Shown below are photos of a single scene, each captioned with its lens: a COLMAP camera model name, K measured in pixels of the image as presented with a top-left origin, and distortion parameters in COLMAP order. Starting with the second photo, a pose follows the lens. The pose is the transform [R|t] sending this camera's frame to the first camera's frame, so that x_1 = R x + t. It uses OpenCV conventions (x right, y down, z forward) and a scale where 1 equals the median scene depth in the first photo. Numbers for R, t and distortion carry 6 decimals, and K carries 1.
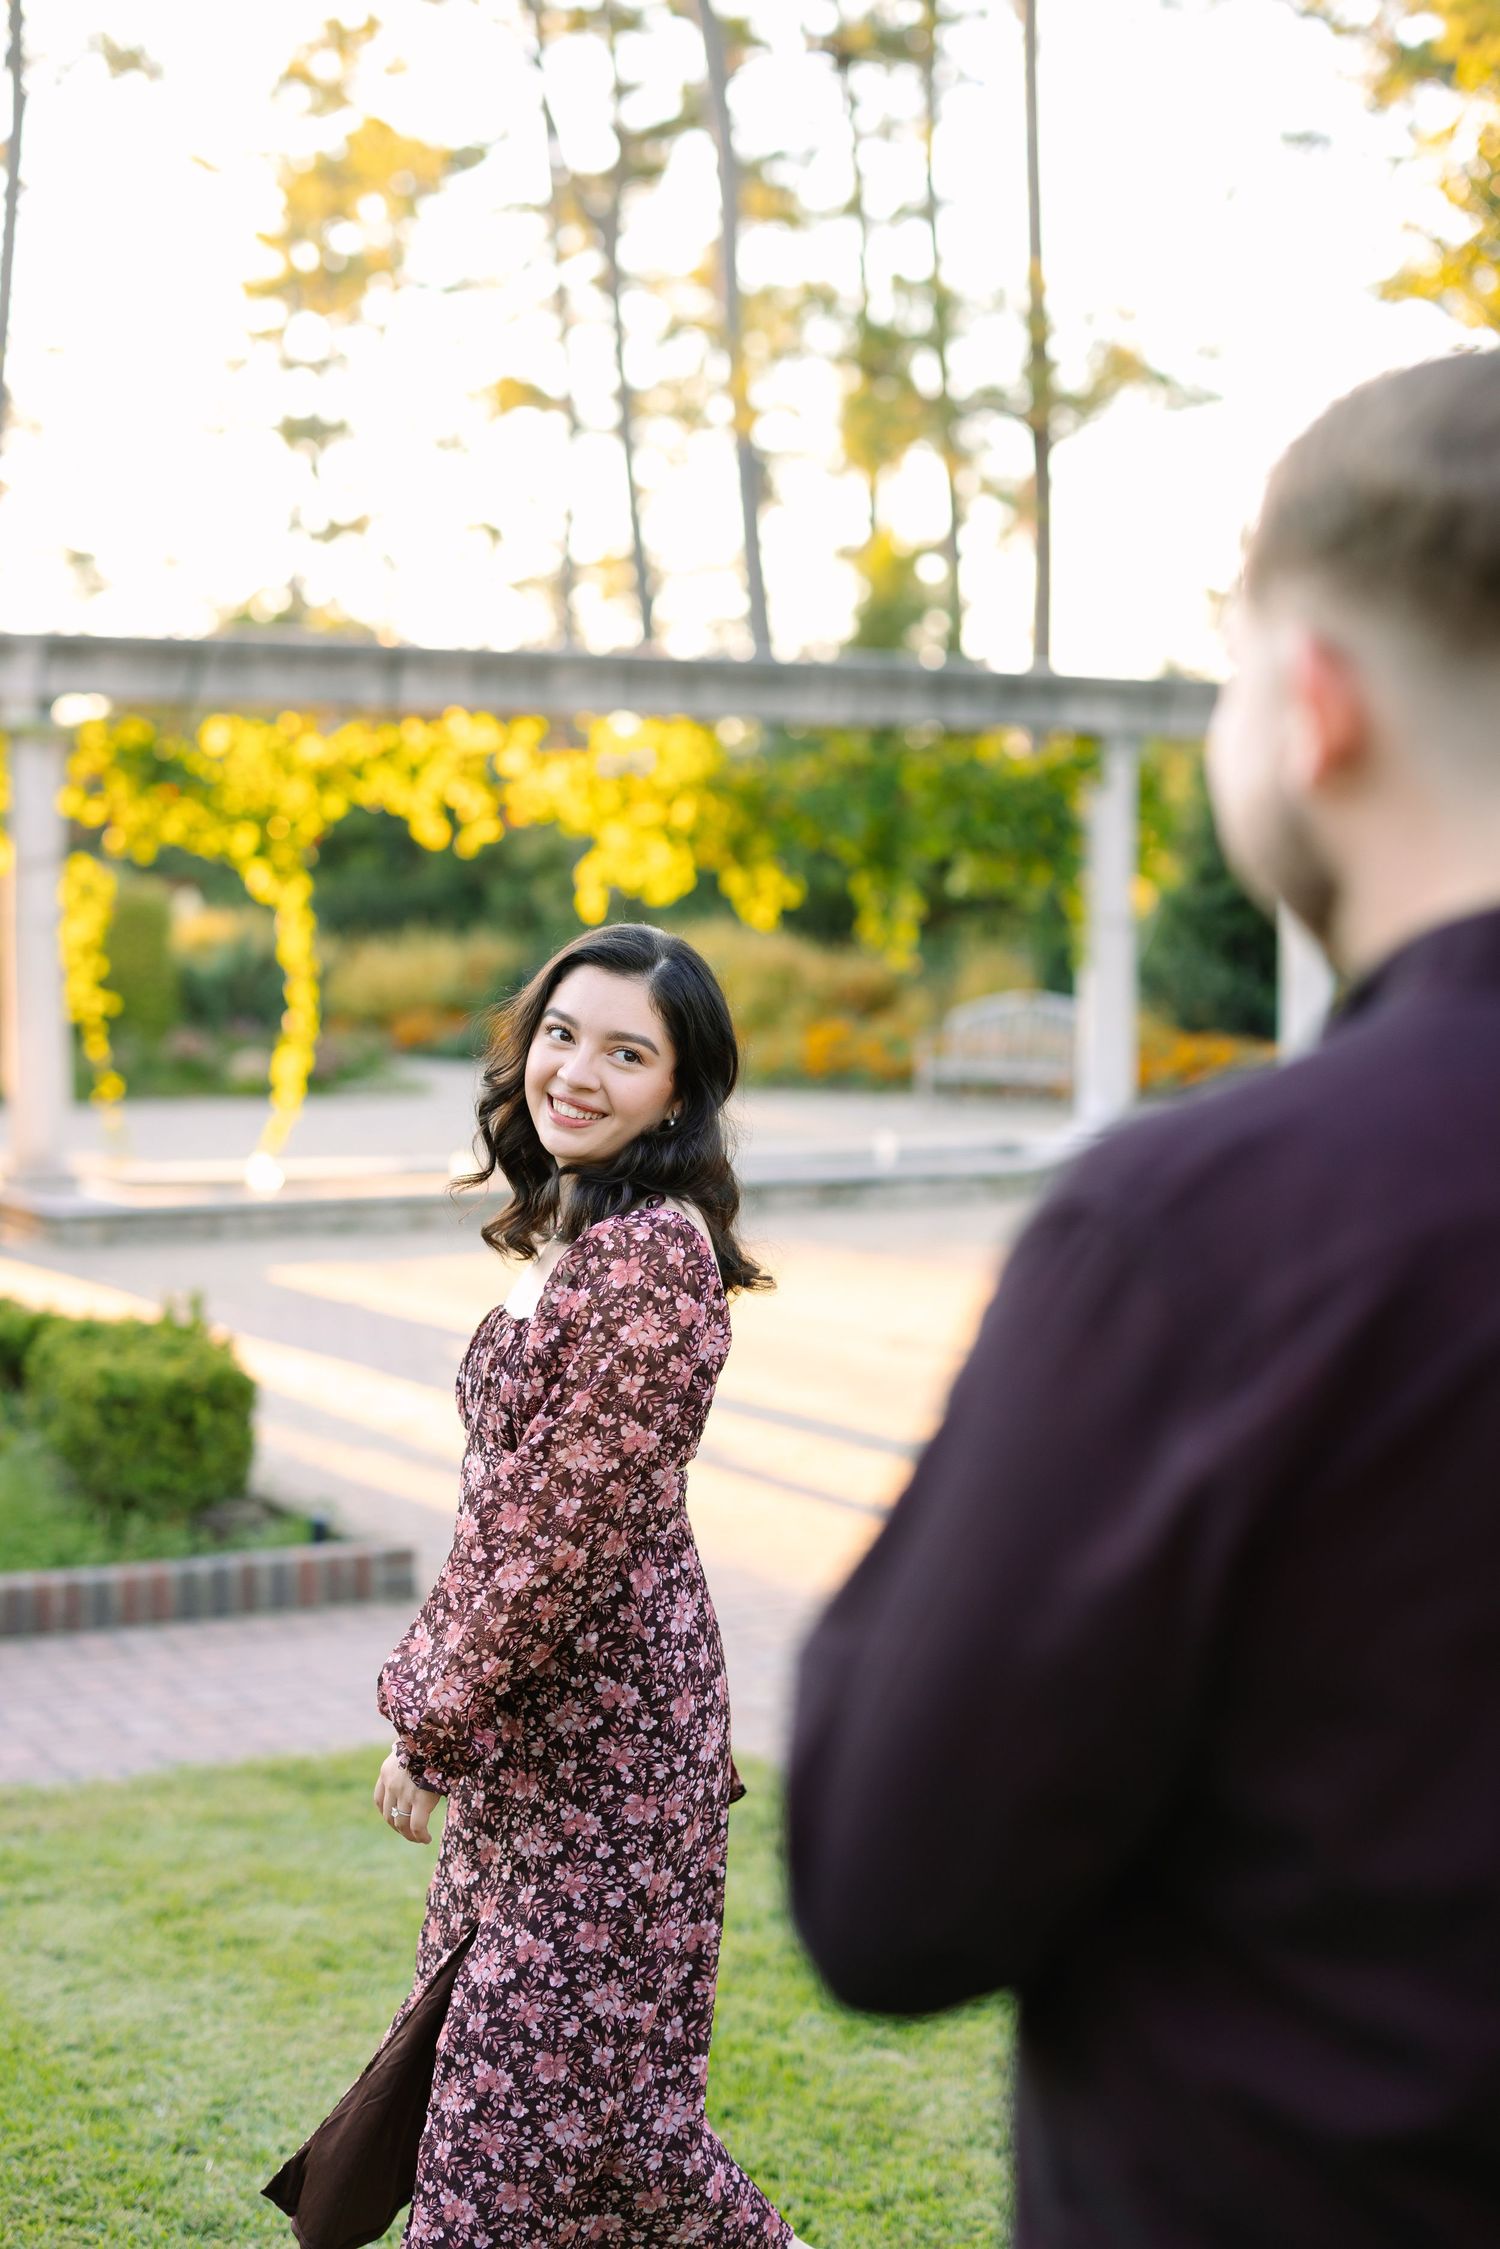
lens RADIAL K [[3315.6, 0, 738.1], [0, 3315.6, 1168.7], [0, 0, 1]] dist [0.039421, -0.012699]
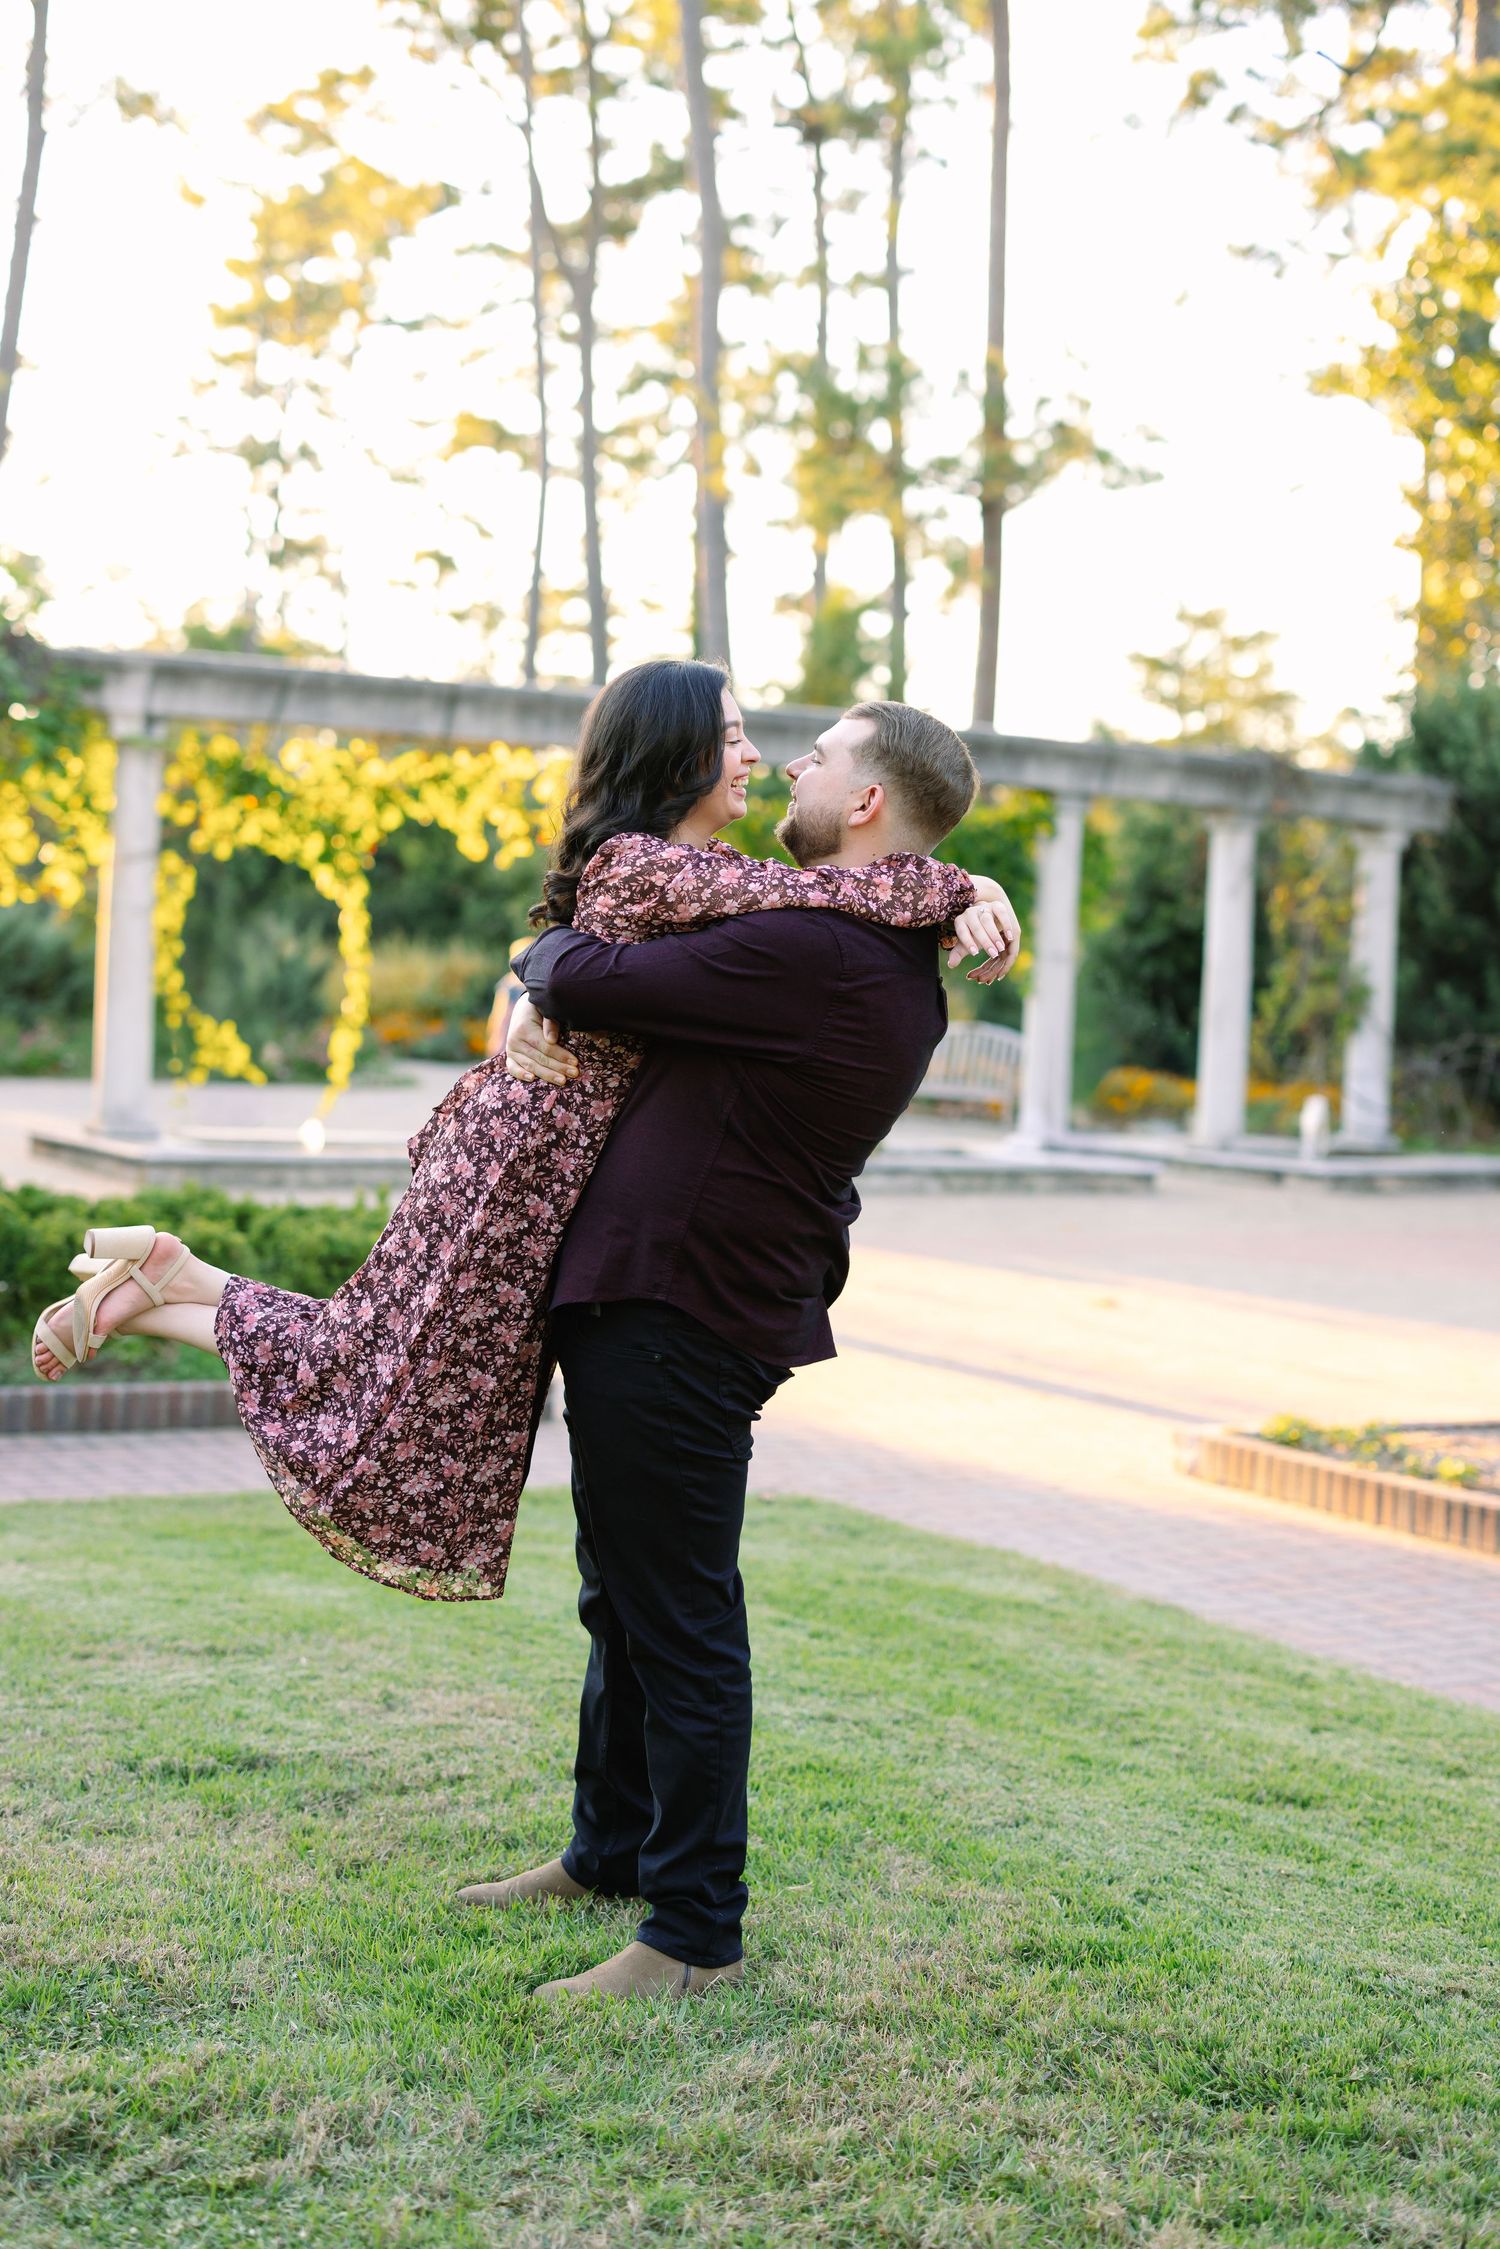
lens RADIAL K [[3302.7, 0, 702.1], [0, 3302.7, 1183.3], [0, 0, 1]] dist [0.013224, 0.029618]
pose [[0.998552, 0.050014, 0.019798, -0.010056], [-0.049899, 0.998735, -0.006230, 0.006049], [-0.020084, 0.005233, 0.999785, -0.048591]]
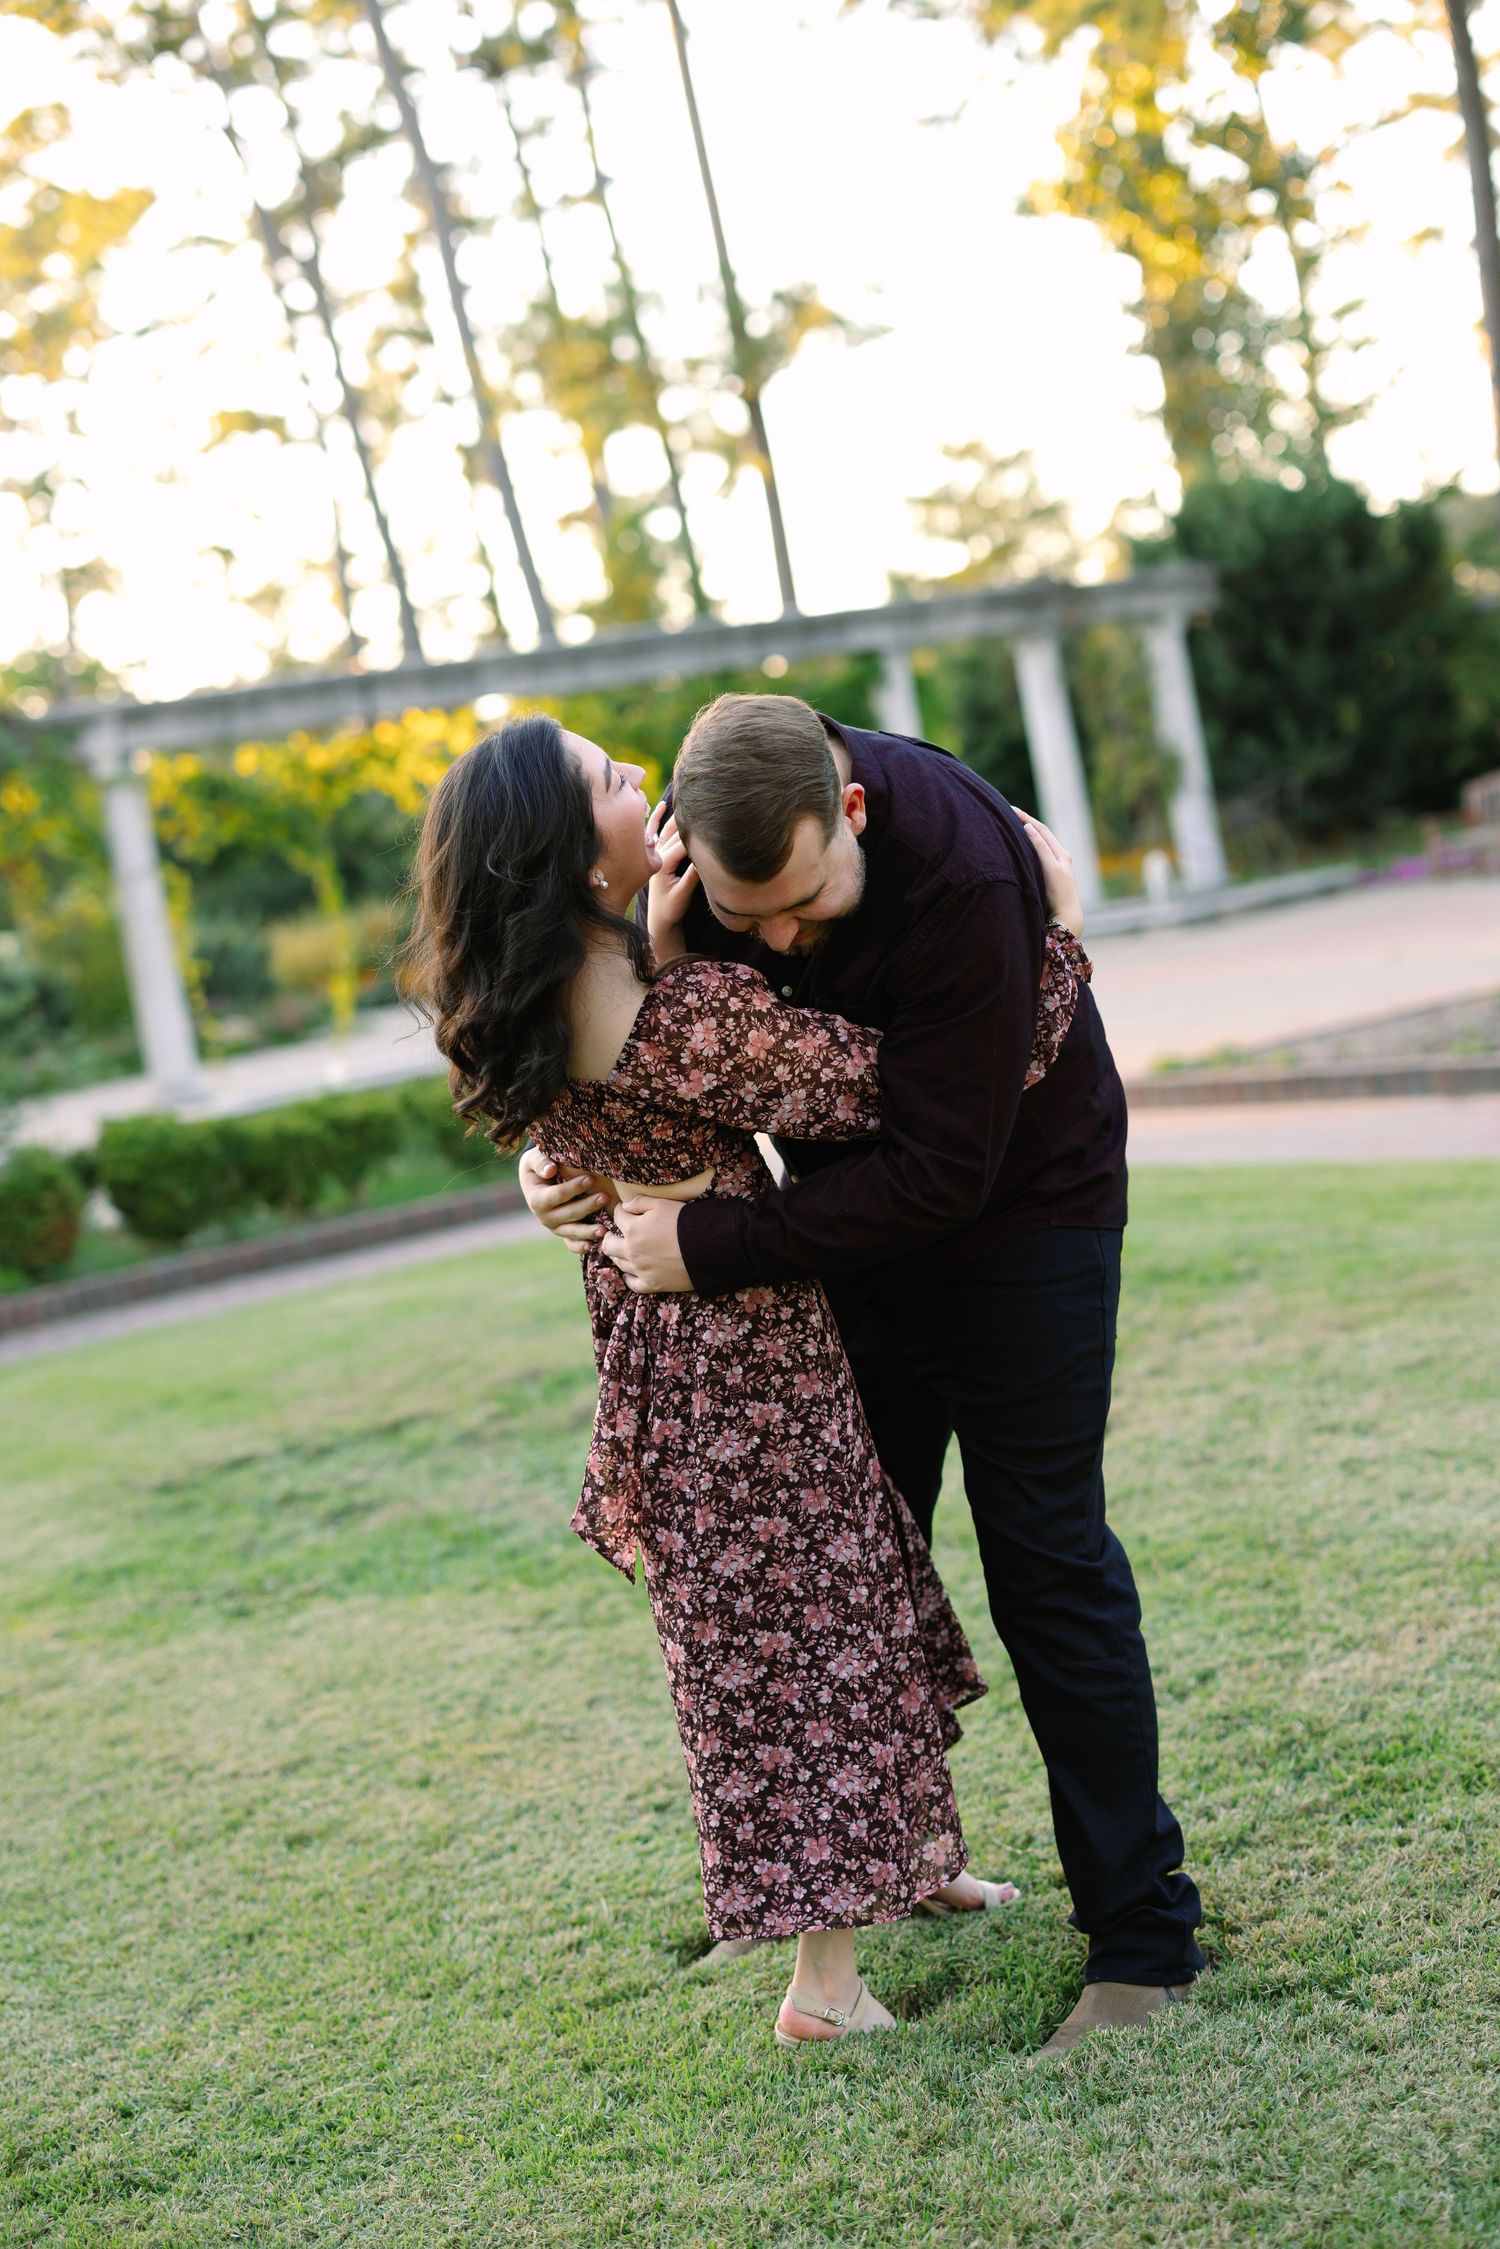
lens RADIAL K [[3331.5, 0, 763.1], [0, 3331.5, 1167.3], [0, 0, 1]] dist [0.033612, 0.026116]
pose [[0.982057, -0.176821, 0.065568, -0.022425], [0.175869, 0.984209, 0.020058, 0.014034], [-0.068080, -0.008167, 0.997646, -0.121863]]
